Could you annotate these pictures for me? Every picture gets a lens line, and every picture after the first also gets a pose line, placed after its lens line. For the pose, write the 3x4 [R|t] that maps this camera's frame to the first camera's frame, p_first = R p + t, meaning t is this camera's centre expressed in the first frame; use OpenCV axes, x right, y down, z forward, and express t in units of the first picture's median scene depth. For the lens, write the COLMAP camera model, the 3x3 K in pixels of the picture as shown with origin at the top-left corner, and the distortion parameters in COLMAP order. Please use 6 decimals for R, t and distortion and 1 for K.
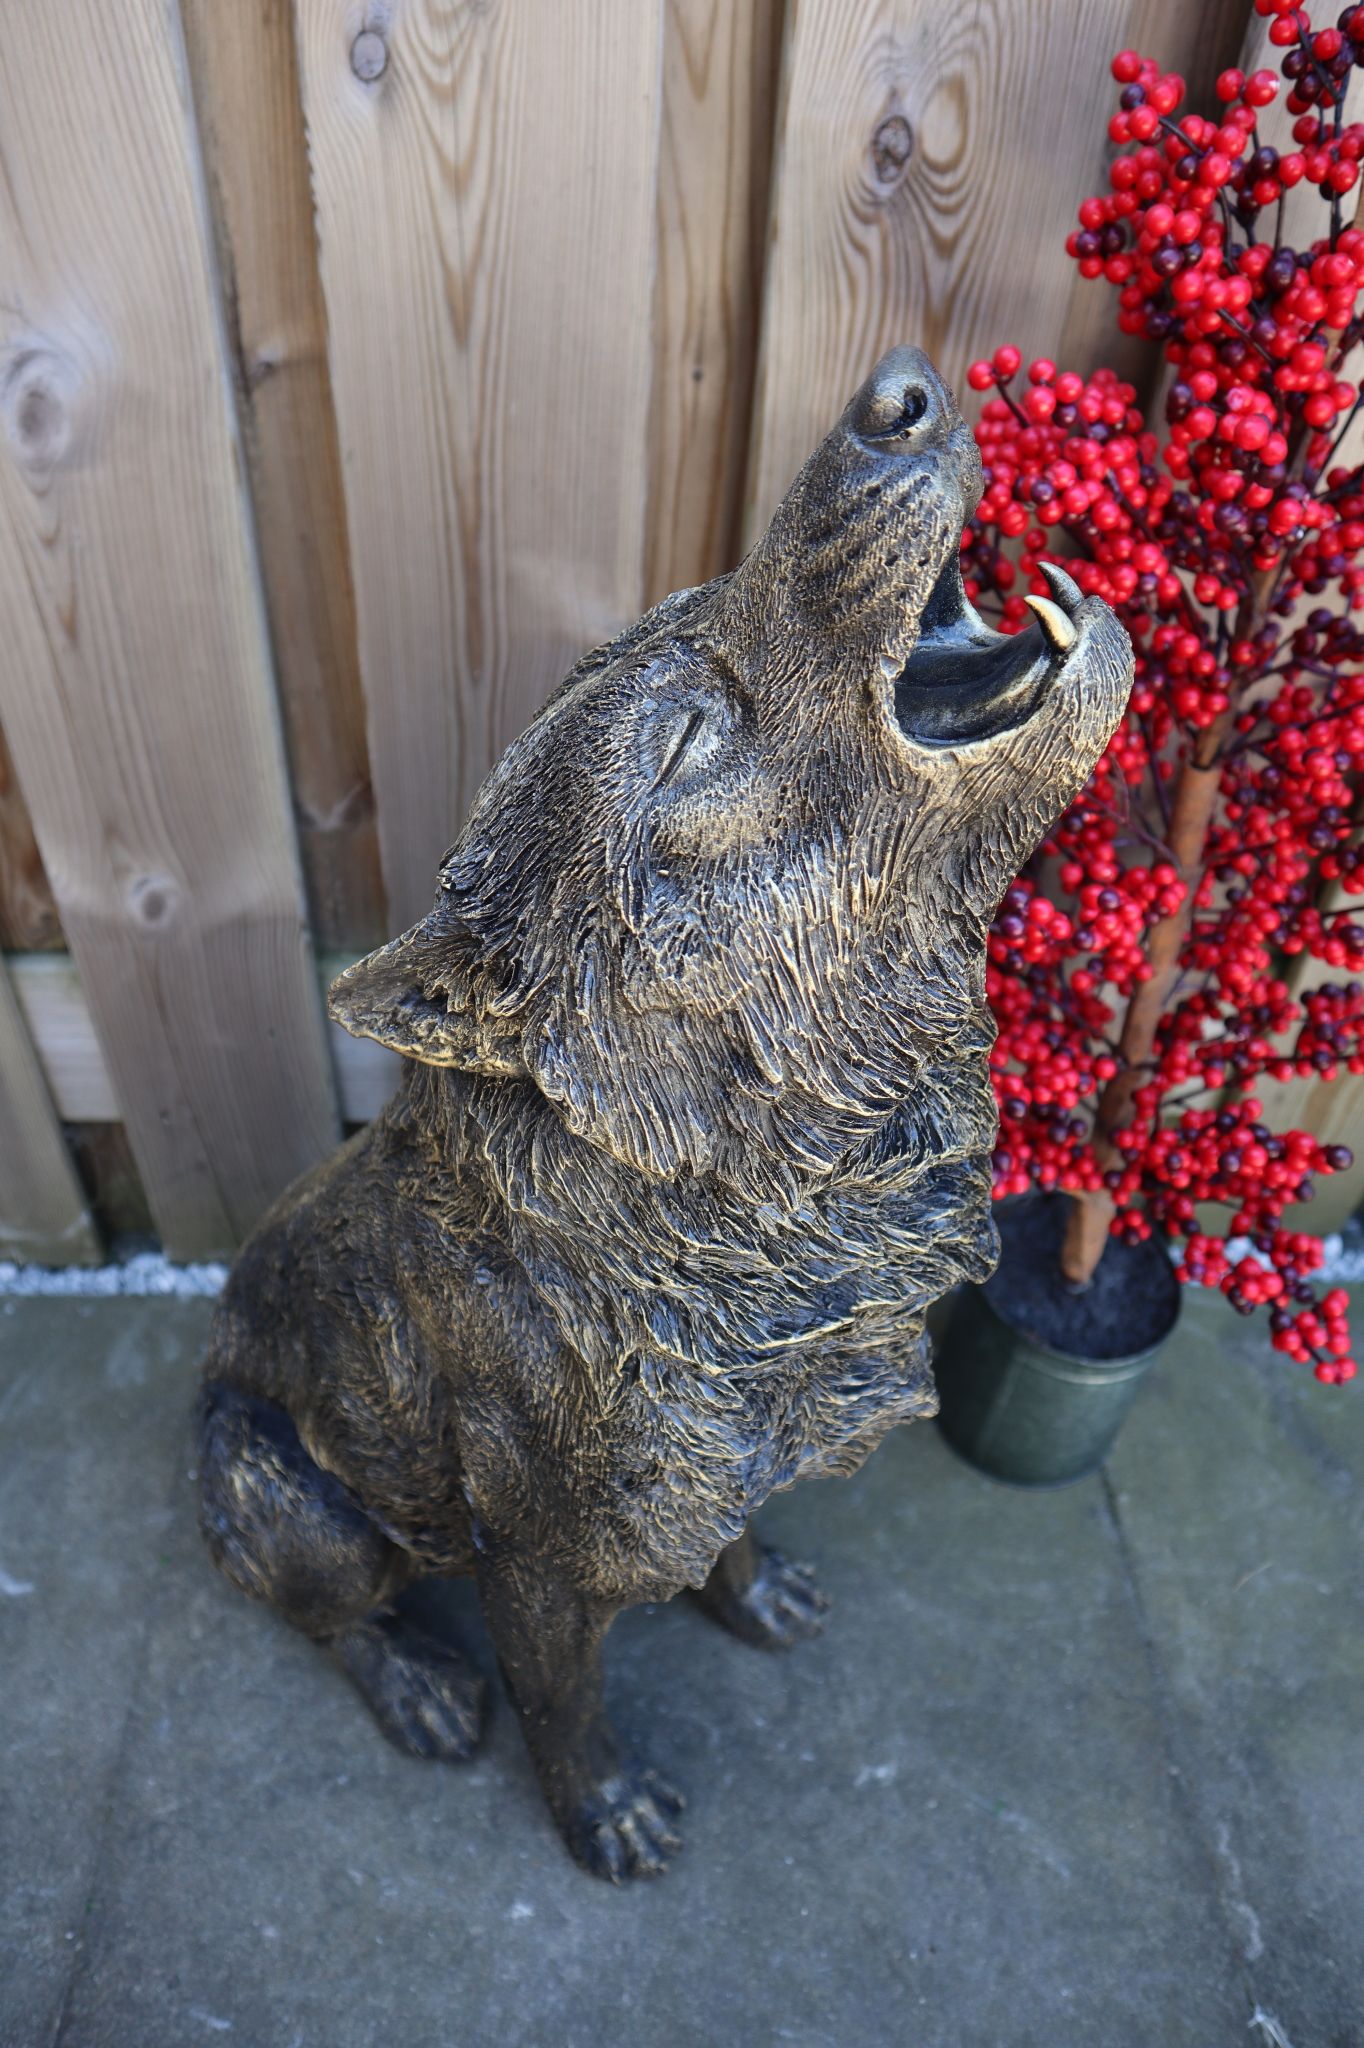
lens RADIAL K [[1404.6, 0, 676.2], [0, 1404.6, 1006.9], [0, 0, 1]] dist [-0.116436, 0.066619]
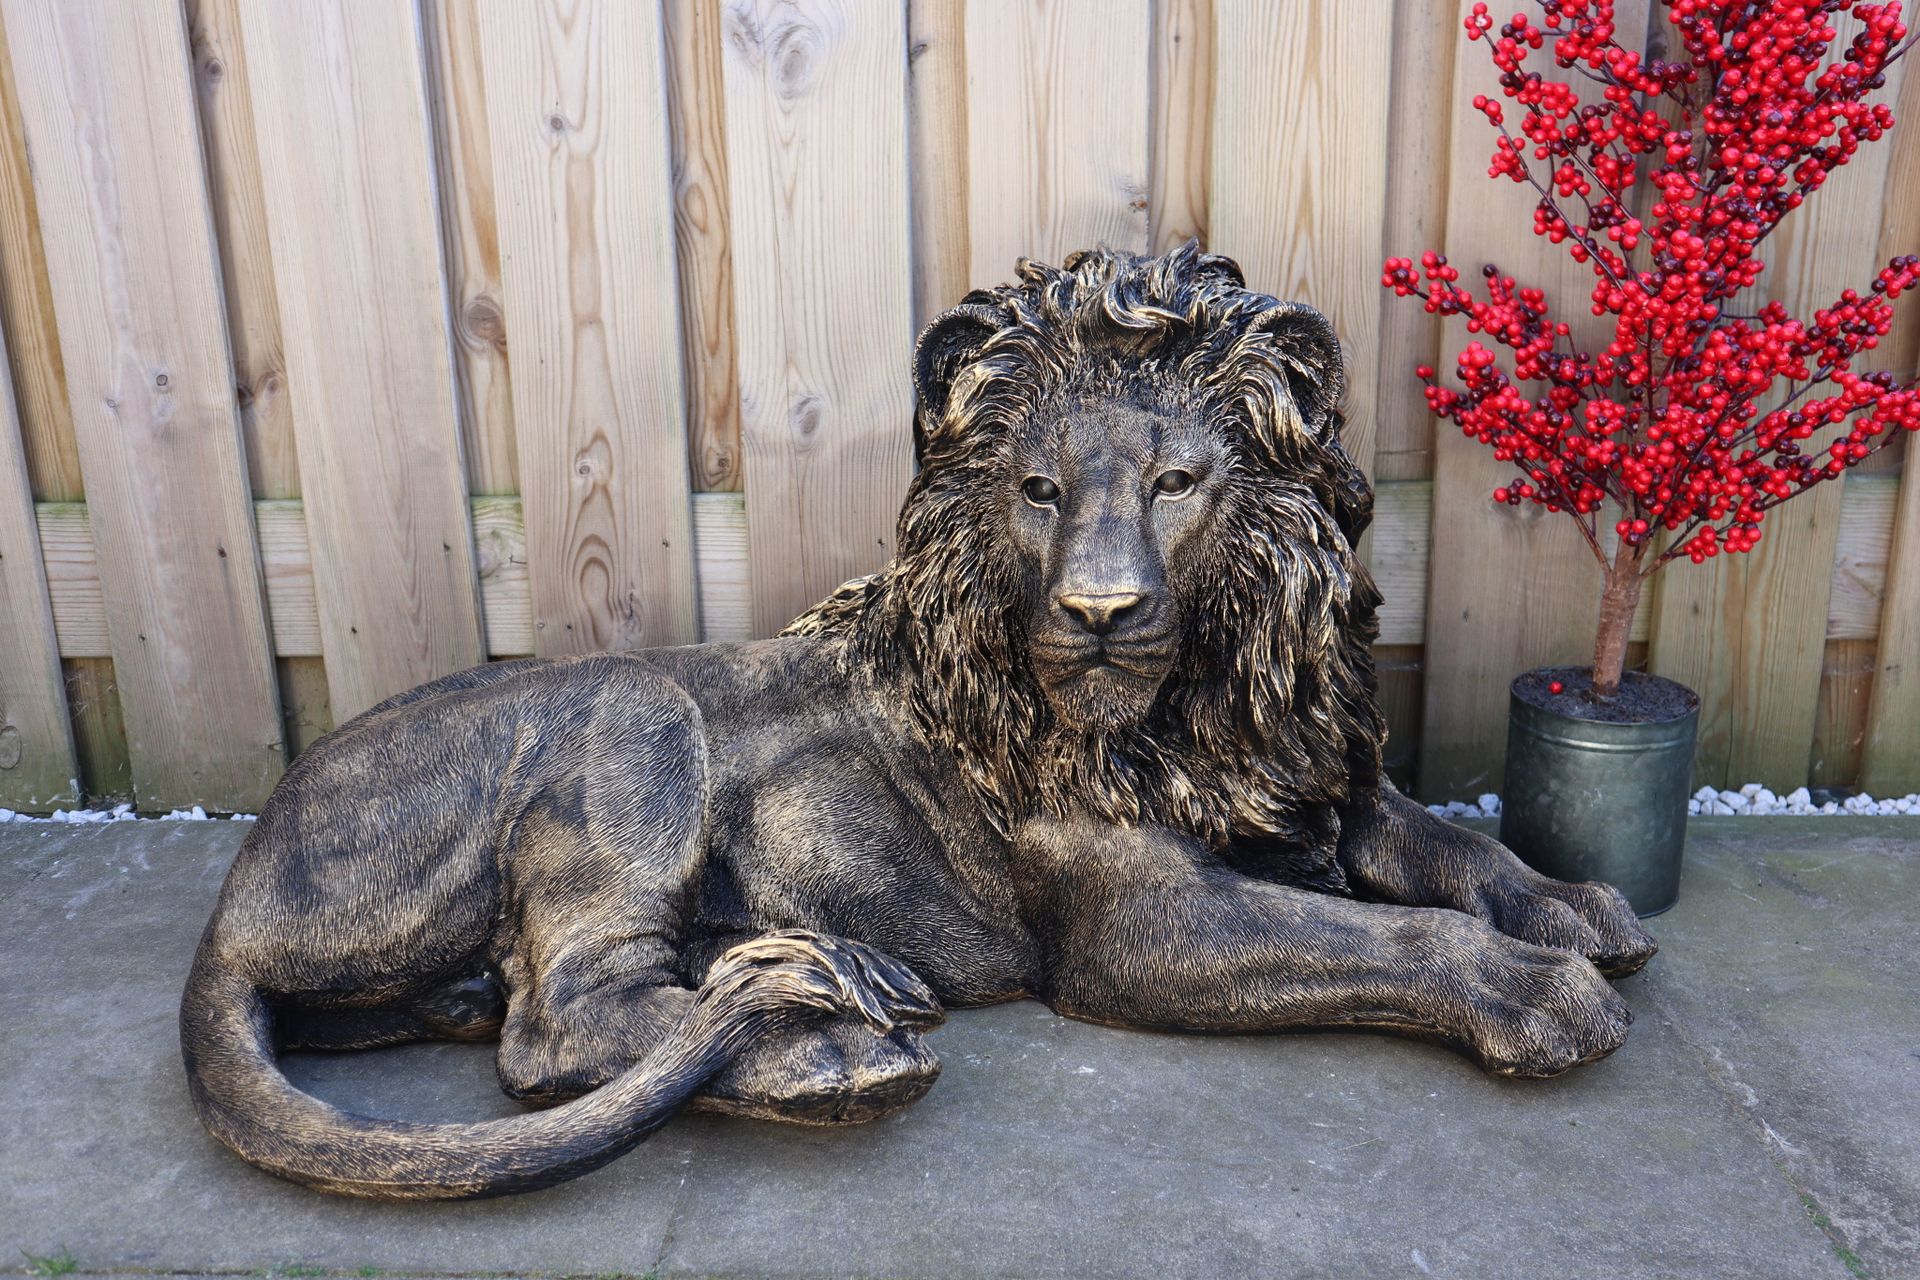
lens RADIAL K [[1706.8, 0, 962.4], [0, 1706.8, 643.9], [0, 0, 1]] dist [-0.058791, 0.094659]
pose [[0.993067, -0.042978, -0.109411, -0.044986], [-0.009707, 0.897602, -0.440700, 1.007937], [0.117148, 0.438707, 0.890961, -0.494762]]
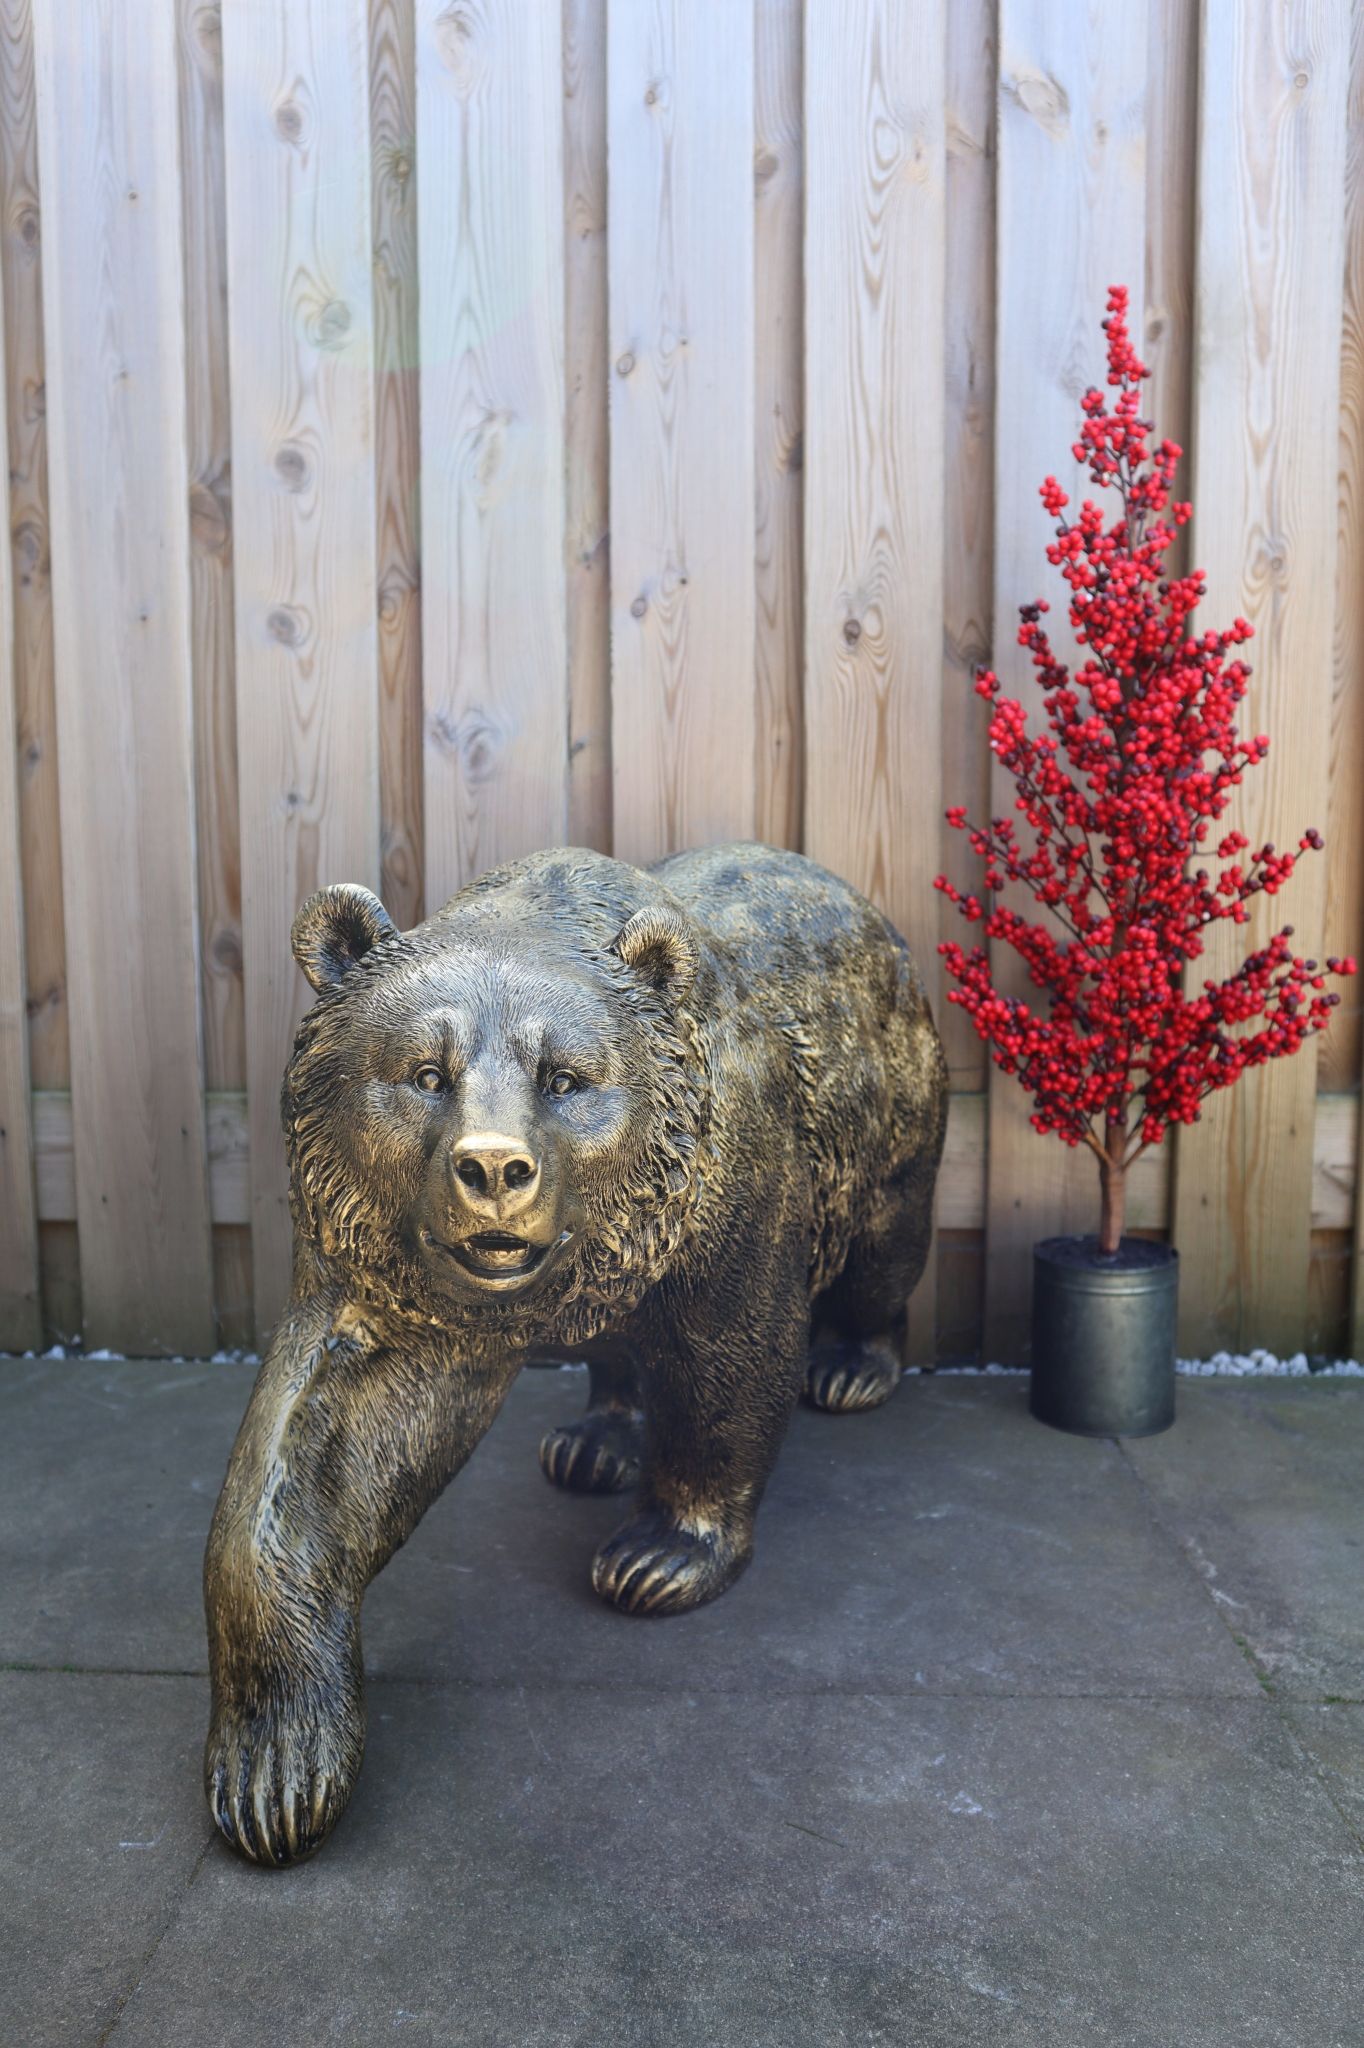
lens RADIAL K [[1560.9, 0, 674.5], [0, 1560.9, 1034.0], [0, 0, 1]] dist [-0.090429, 0.070701]
pose [[0.993763, -0.041506, -0.103497, 0.079244], [-0.027877, 0.806198, -0.590988, 1.219314], [0.107969, 0.590188, 0.800013, -0.628807]]
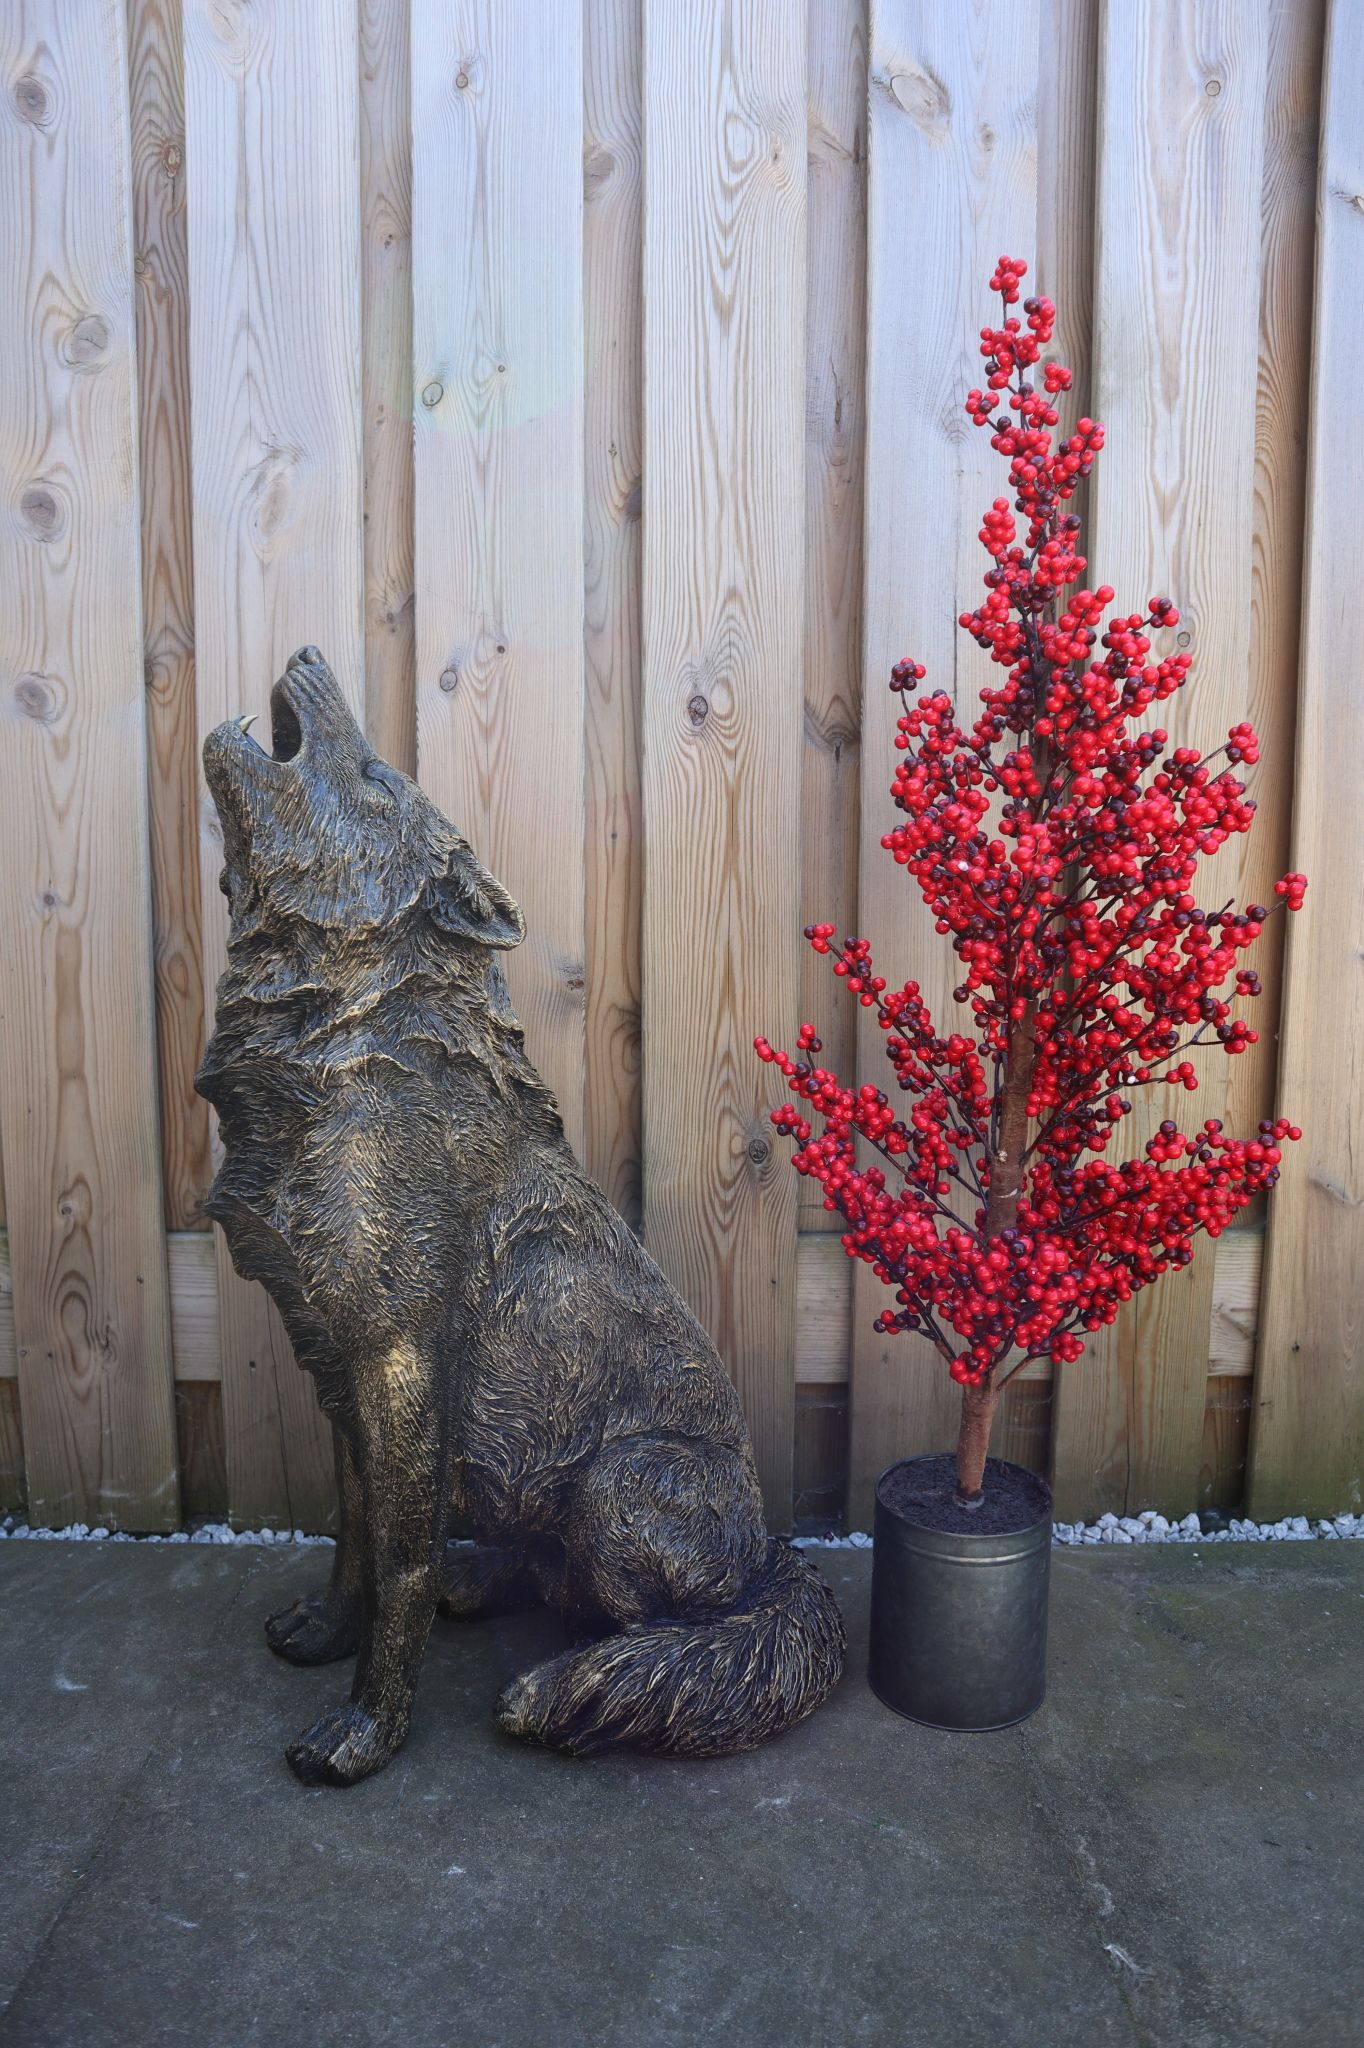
lens RADIAL K [[1404.6, 0, 673.6], [0, 1404.6, 1030.6], [0, 0, 1]] dist [-0.116436, 0.066619]
pose [[0.998047, -0.039887, -0.048076, 0.159735], [0.005332, 0.821192, -0.570628, 0.756637], [0.062240, 0.569257, 0.819800, -0.359166]]
